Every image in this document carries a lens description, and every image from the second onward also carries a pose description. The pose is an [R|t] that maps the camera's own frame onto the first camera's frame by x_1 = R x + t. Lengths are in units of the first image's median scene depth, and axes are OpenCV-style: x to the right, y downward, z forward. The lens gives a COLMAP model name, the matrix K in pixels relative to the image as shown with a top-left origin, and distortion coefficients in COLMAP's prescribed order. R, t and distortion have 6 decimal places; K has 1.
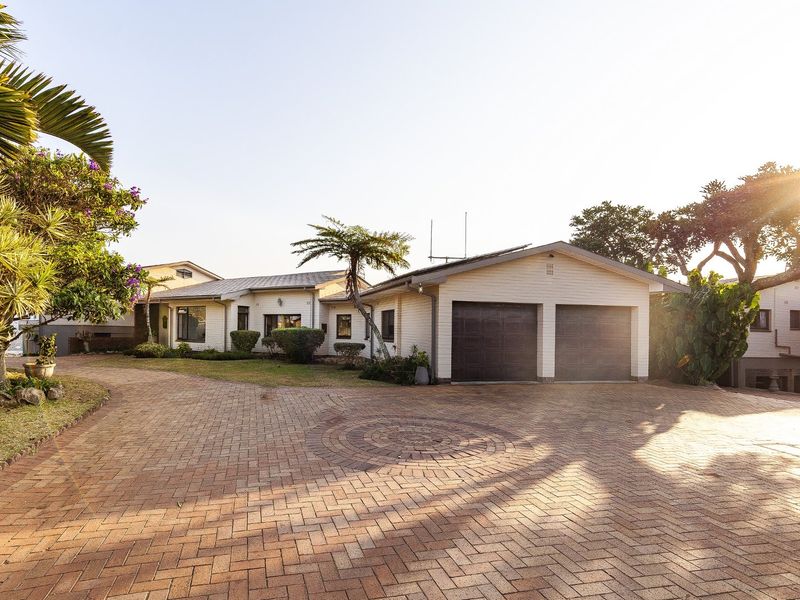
lens RADIAL K [[444.2, 0, 414.6], [0, 444.2, 303.4], [0, 0, 1]] dist [0.001040, -0.001017]
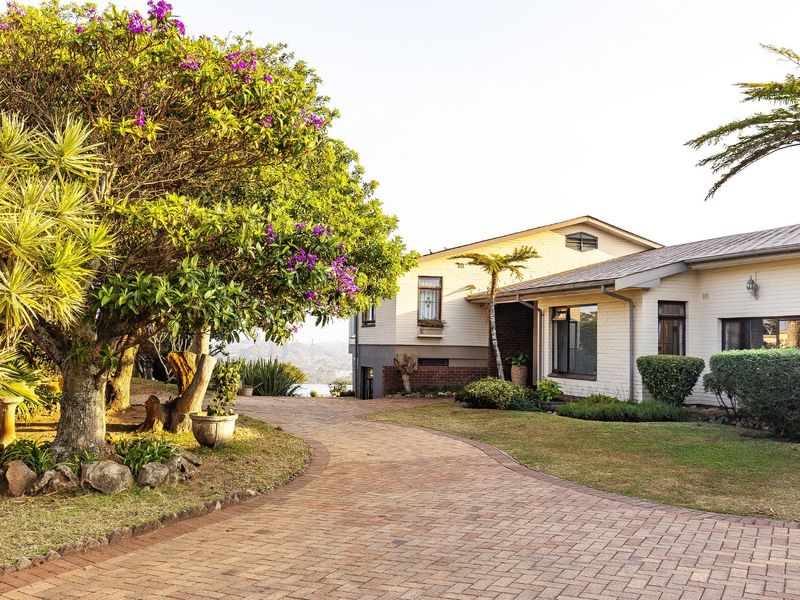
lens RADIAL K [[900.8, 0, 435.5], [0, 900.8, 269.4], [0, 0, 1]] dist [0.012574, 0.009501]
pose [[0.723431, -0.061854, -0.687621, 0.076150], [0.039033, 0.998050, -0.048712, 0.009885], [0.689293, 0.008400, 0.724434, 0.180926]]
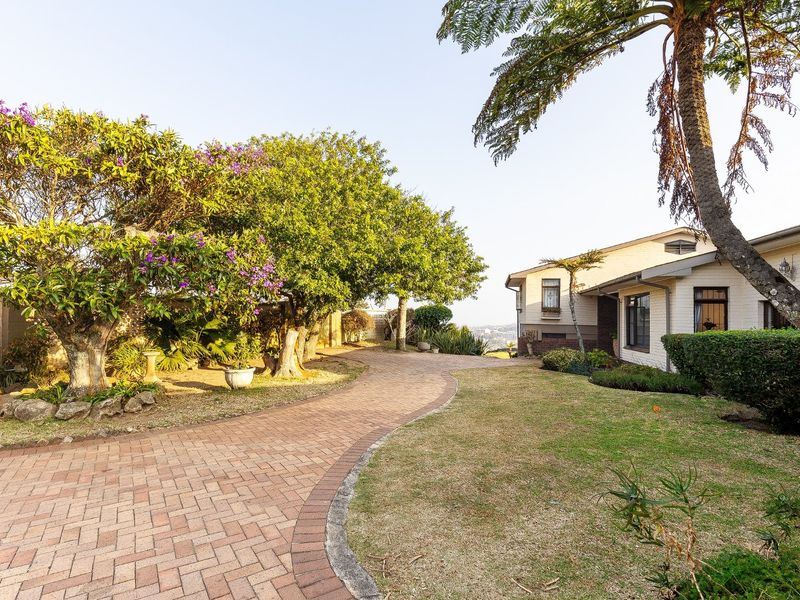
lens RADIAL K [[432.7, 0, 432.5], [0, 432.7, 298.5], [0, 0, 1]] dist [0.006863, -0.000795]
pose [[0.221630, -0.059263, -0.973328, 0.035858], [0.048146, 0.997599, -0.049777, 0.030764], [0.973942, -0.035830, 0.223951, 0.601845]]
